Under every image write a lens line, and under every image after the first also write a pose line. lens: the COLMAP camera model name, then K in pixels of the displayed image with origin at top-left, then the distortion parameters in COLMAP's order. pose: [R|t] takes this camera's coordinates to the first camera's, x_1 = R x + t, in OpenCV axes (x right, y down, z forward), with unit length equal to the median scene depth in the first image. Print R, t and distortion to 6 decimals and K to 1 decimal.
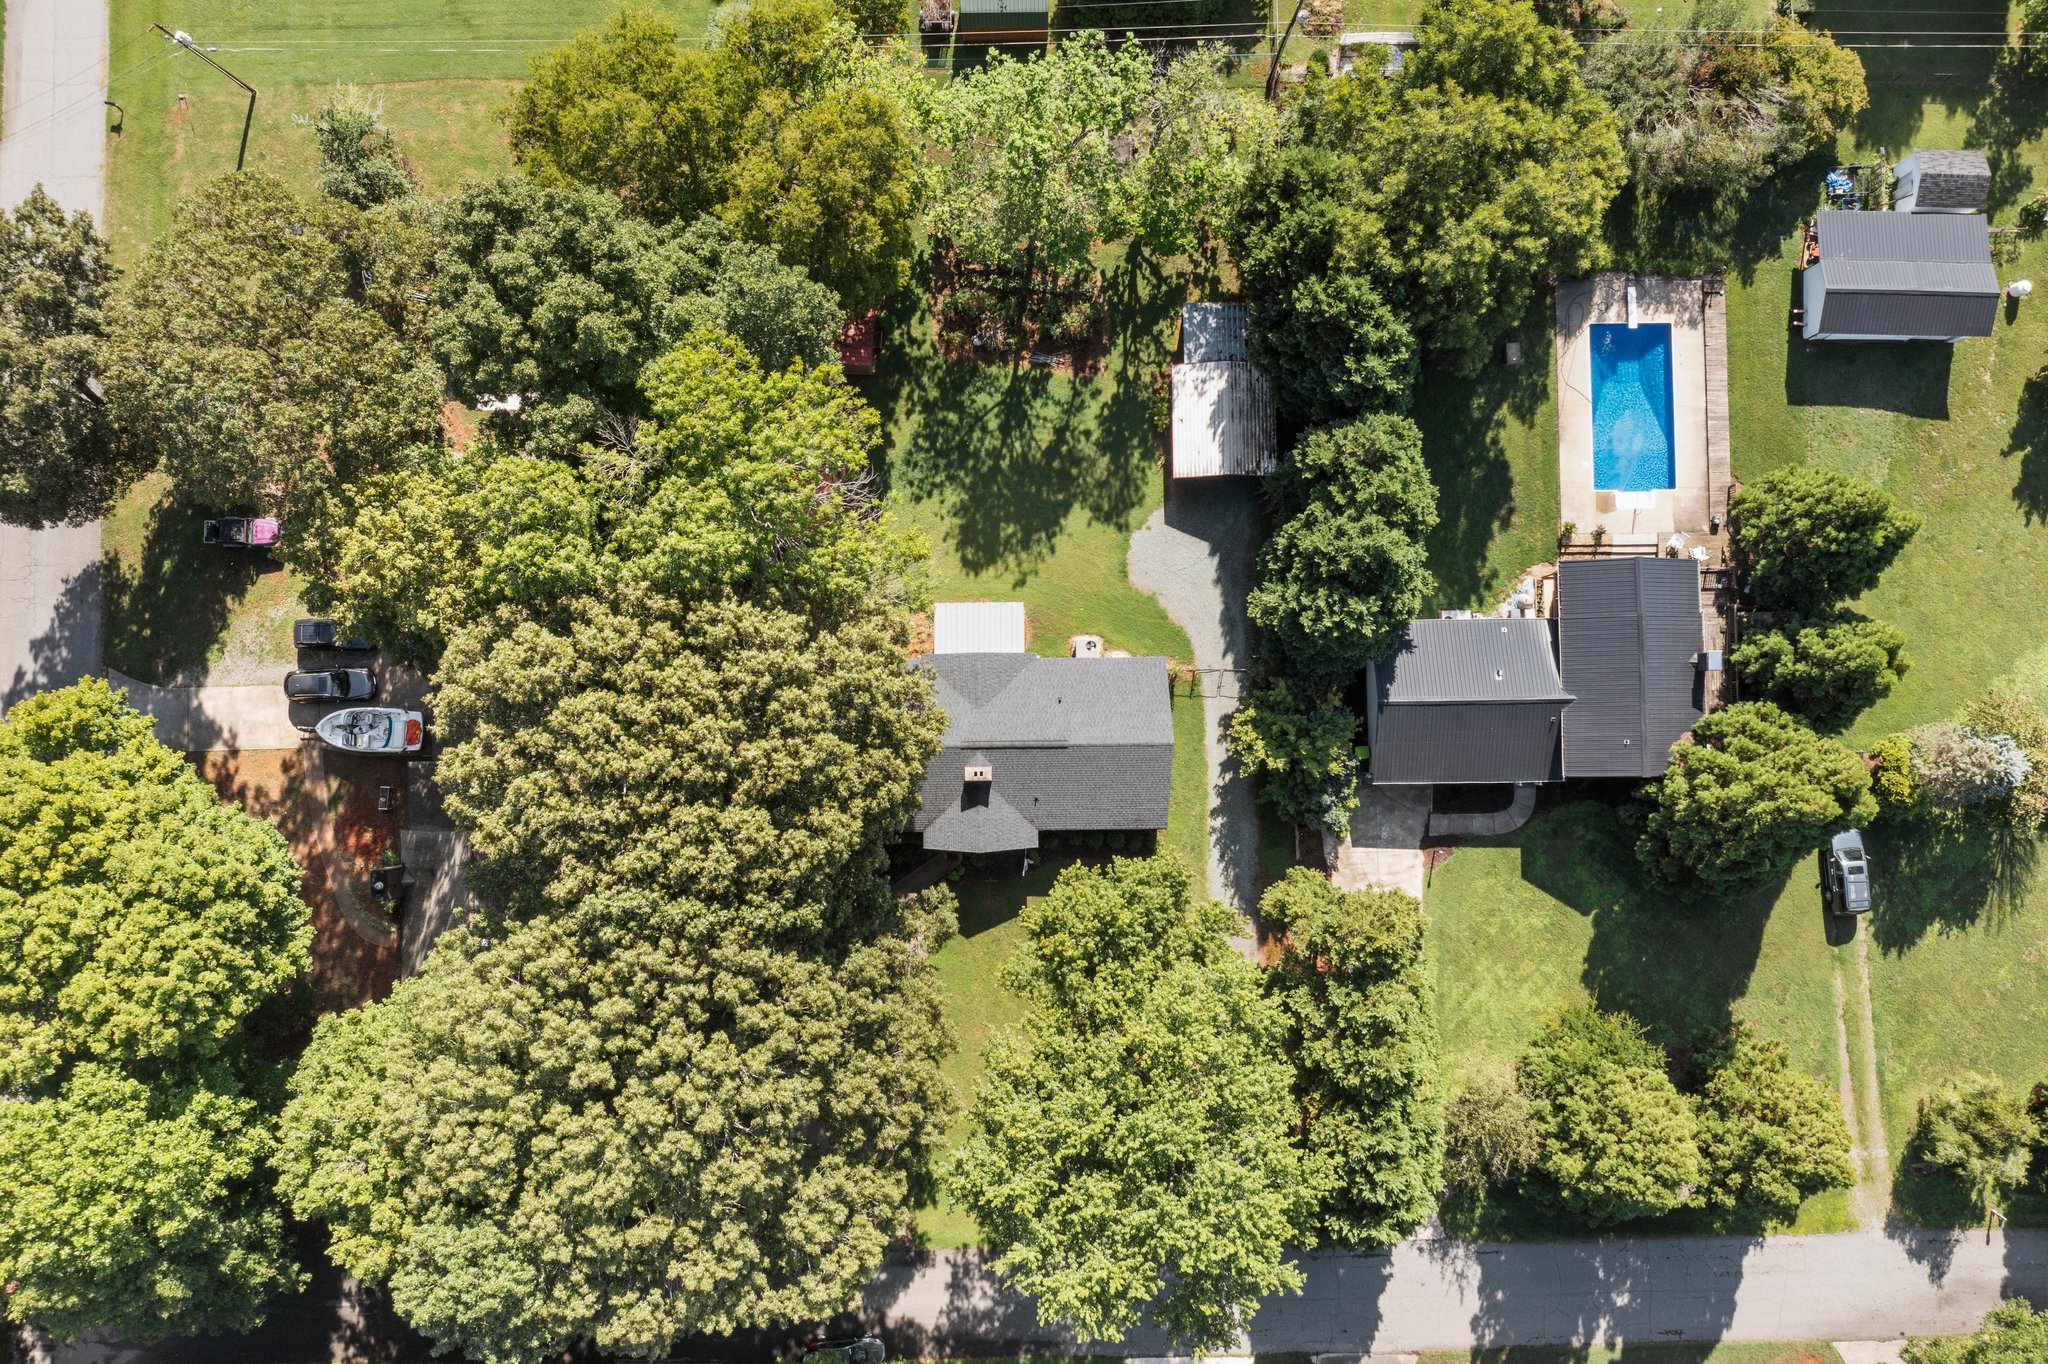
lens RADIAL K [[1684.0, 0, 1015.8], [0, 1684.0, 676.5], [0, 0, 1]] dist [-0.077446, -0.000072]
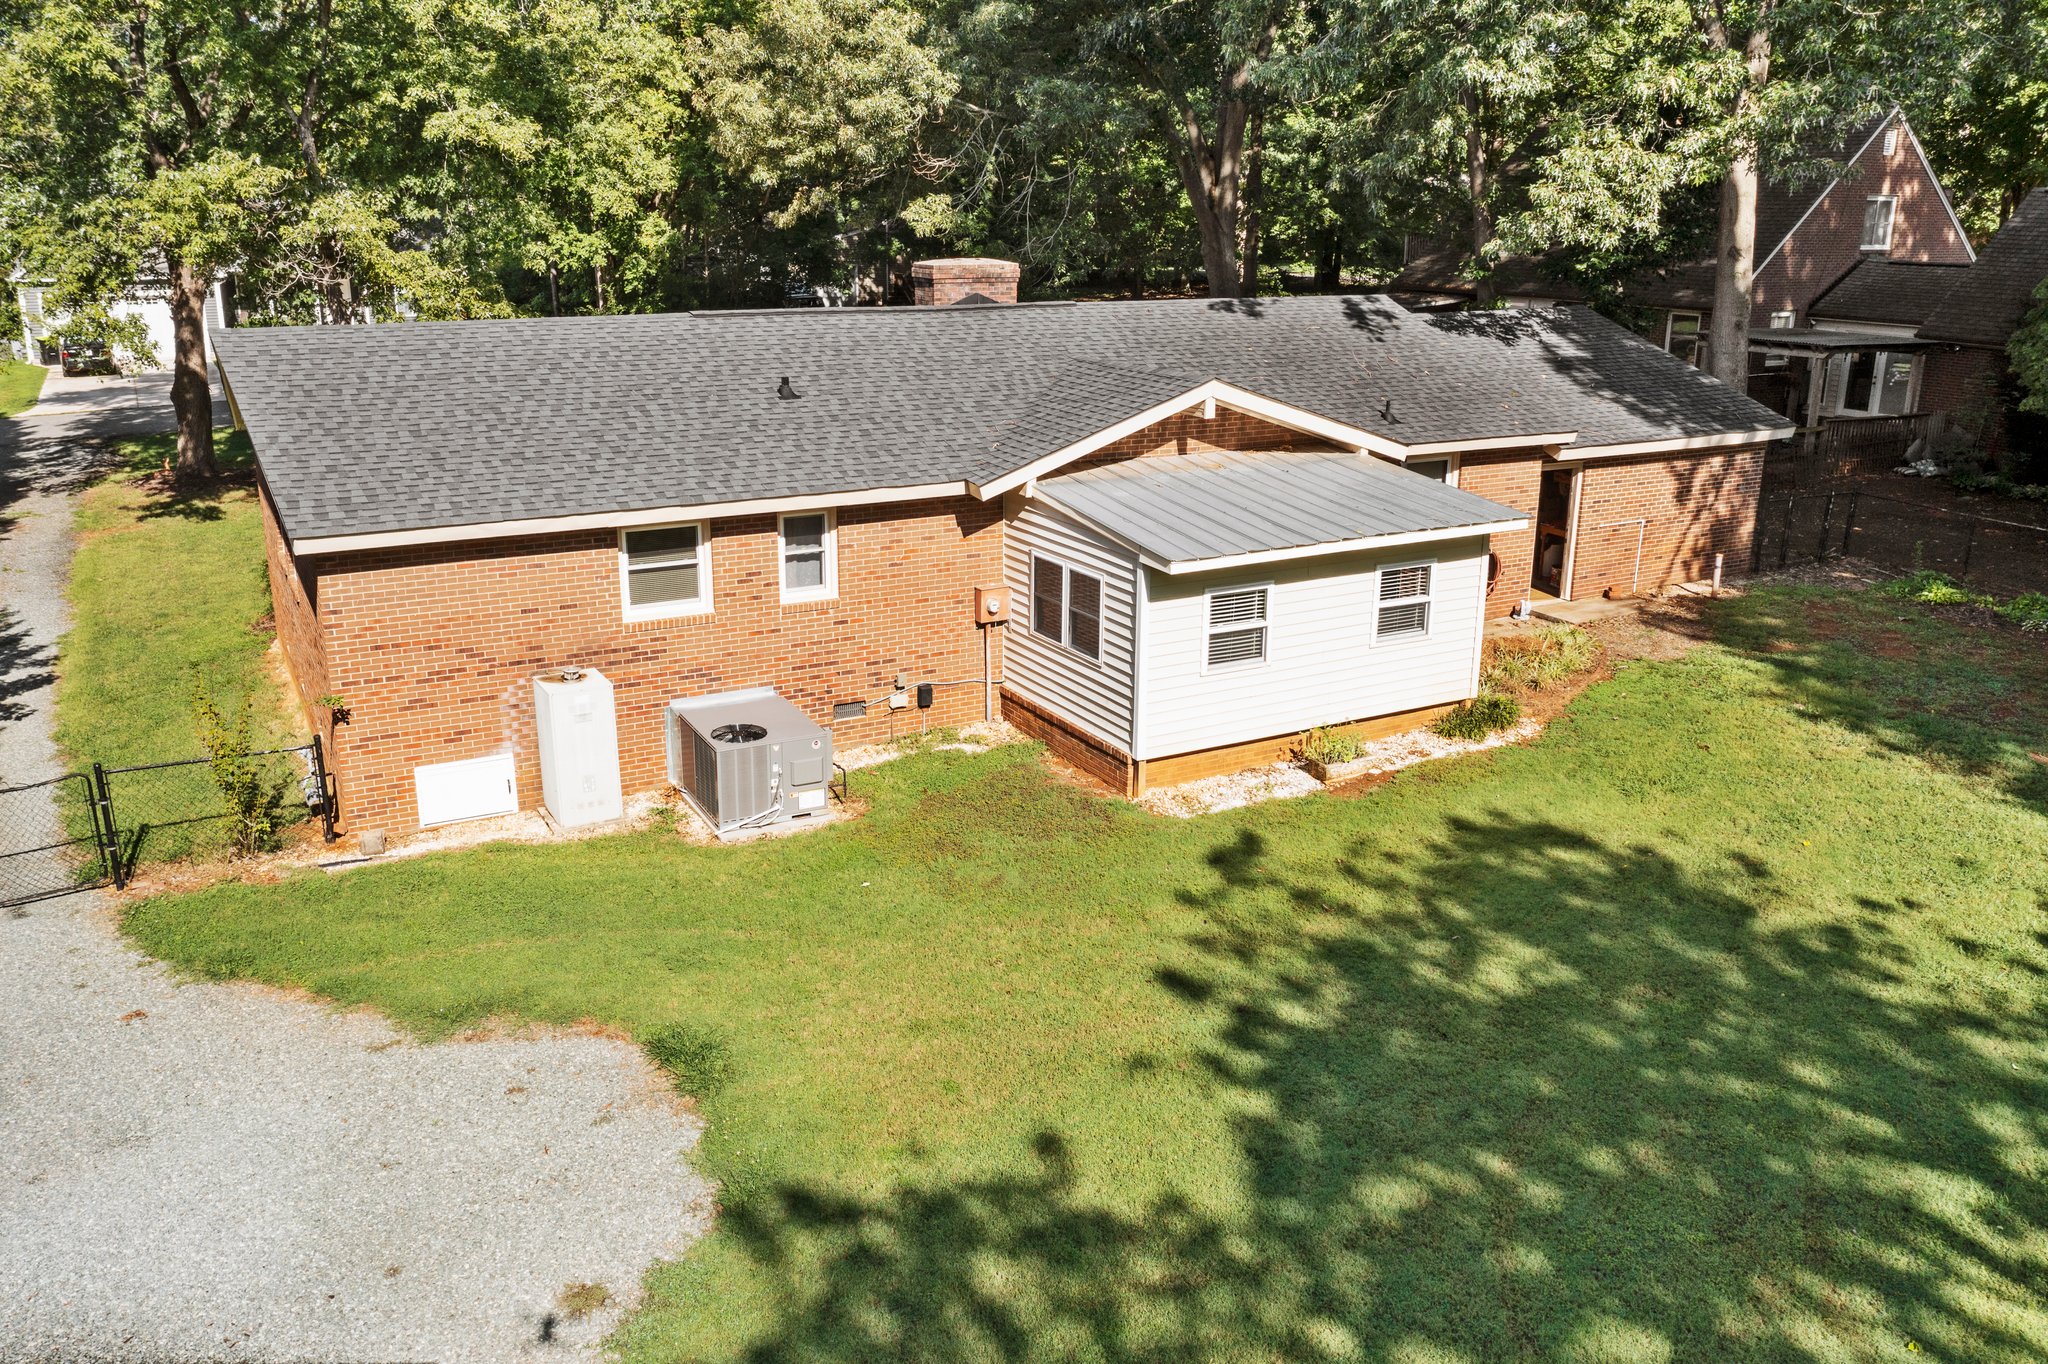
lens RADIAL K [[1624.7, 0, 1024.0], [0, 1624.7, 682.0], [0, 0, 1]] dist [-0.037751, -0.001523]
pose [[-0.881719, 0.141999, -0.449897, 0.112311], [-0.471178, -0.217102, 0.854902, -0.218036], [0.023722, 0.965766, 0.258330, 1.115579]]
